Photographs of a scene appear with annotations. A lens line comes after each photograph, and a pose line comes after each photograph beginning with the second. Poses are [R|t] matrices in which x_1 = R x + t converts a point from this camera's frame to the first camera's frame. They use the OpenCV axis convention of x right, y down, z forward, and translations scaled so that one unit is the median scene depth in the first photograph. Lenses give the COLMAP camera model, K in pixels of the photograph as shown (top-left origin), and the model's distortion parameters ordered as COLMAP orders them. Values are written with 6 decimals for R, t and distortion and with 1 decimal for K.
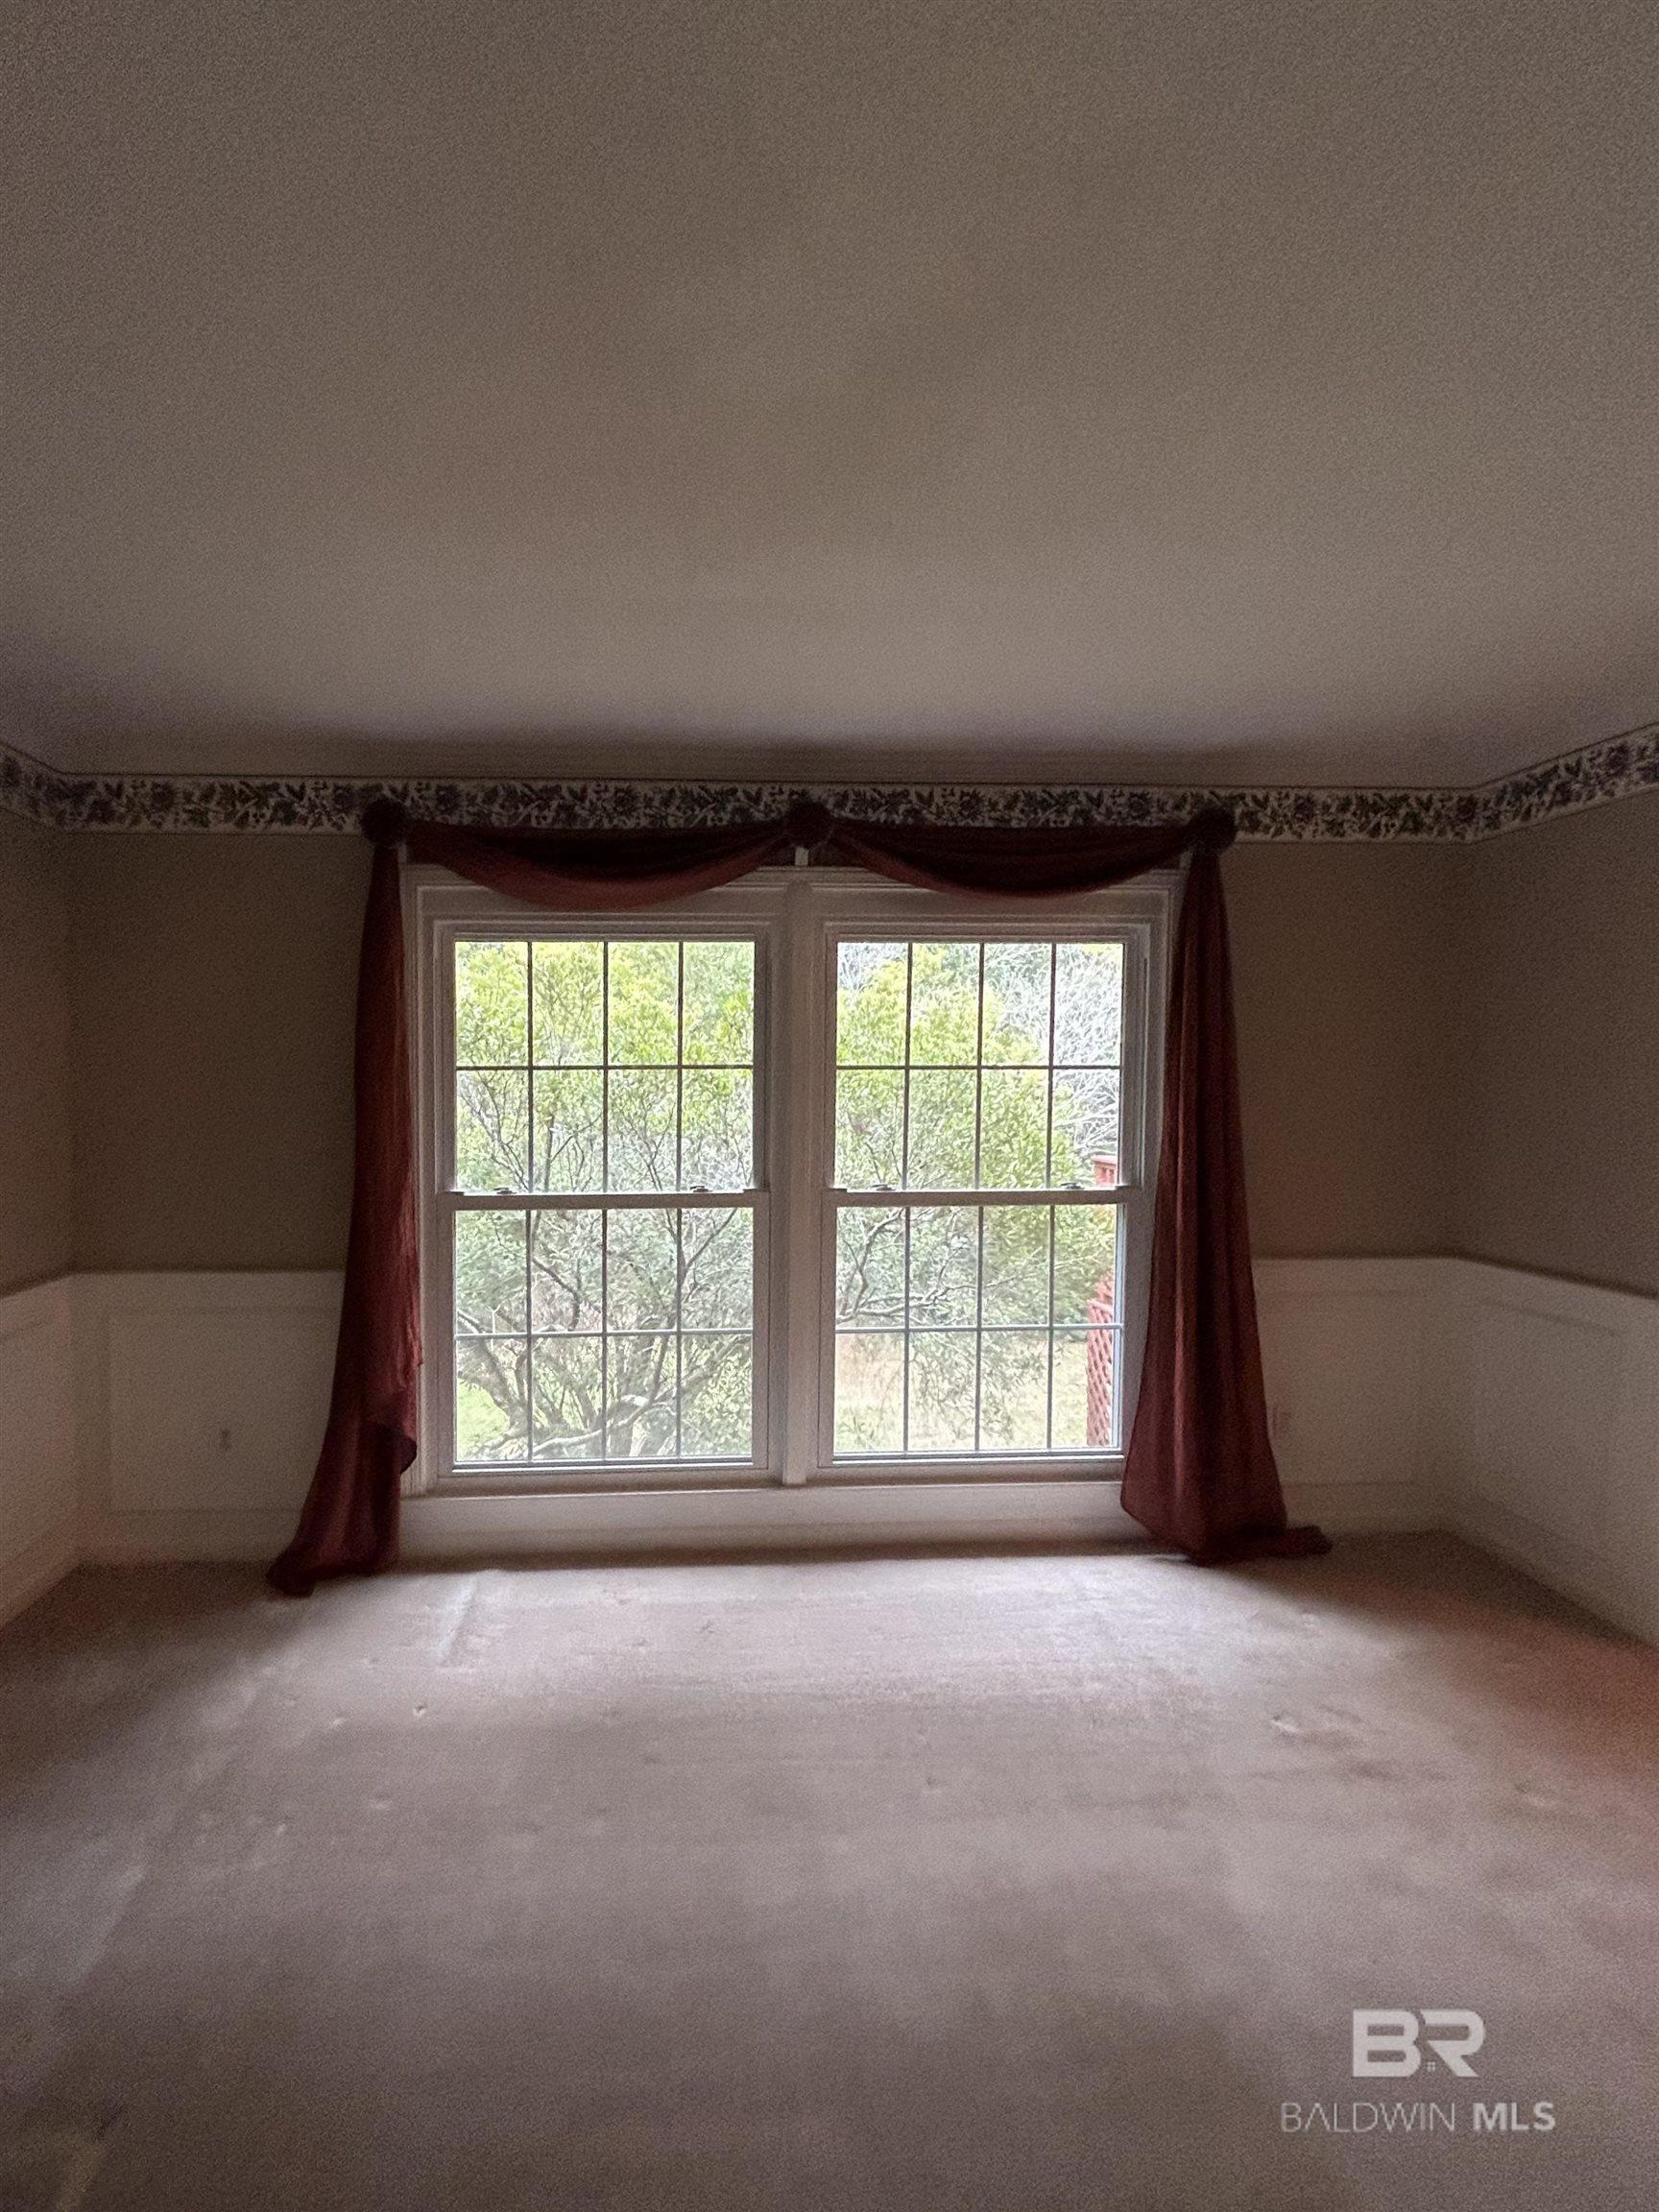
lens RADIAL K [[887.7, 0, 794.7], [0, 887.7, 1154.2], [0, 0, 1]] dist [-0.002406, -0.000416]
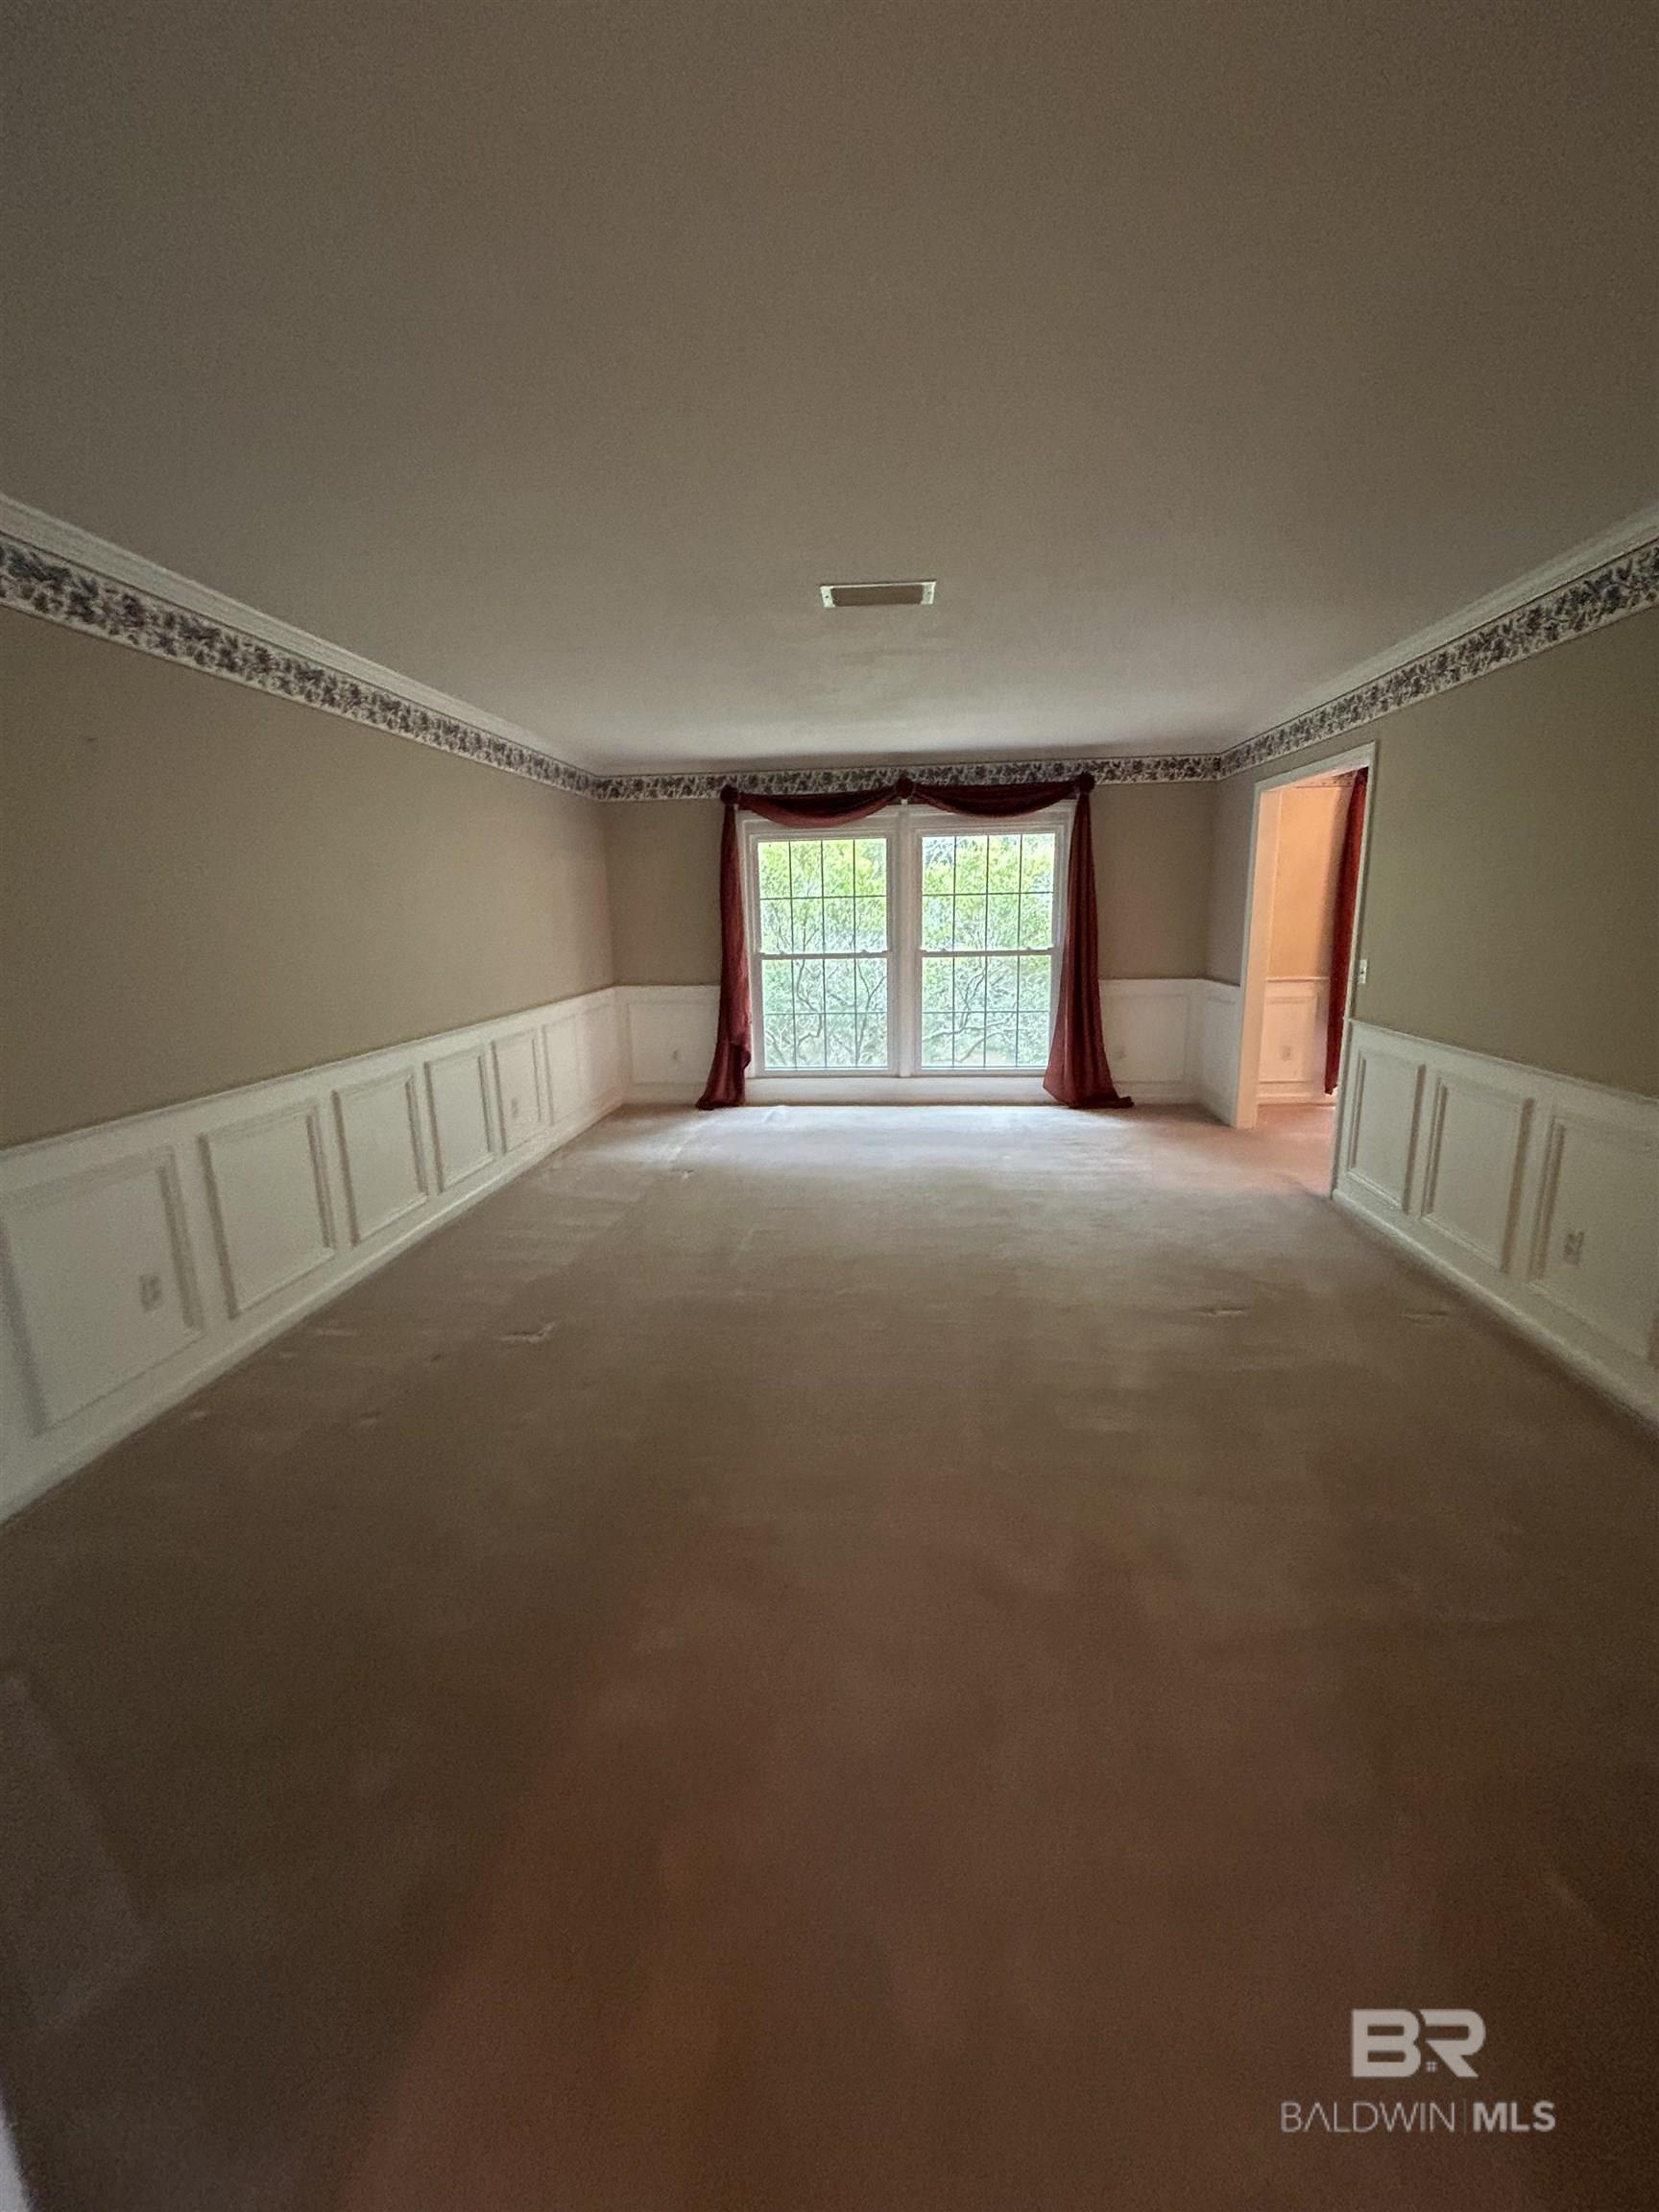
lens RADIAL K [[887.7, 0, 838.6], [0, 887.7, 1100.7], [0, 0, 1]] dist [-0.002406, -0.000416]
pose [[0.977172, 0.026984, -0.210731, 0.333900], [0.017009, 0.978780, 0.204207, -0.050654], [0.211770, -0.203130, 0.955977, -1.326023]]
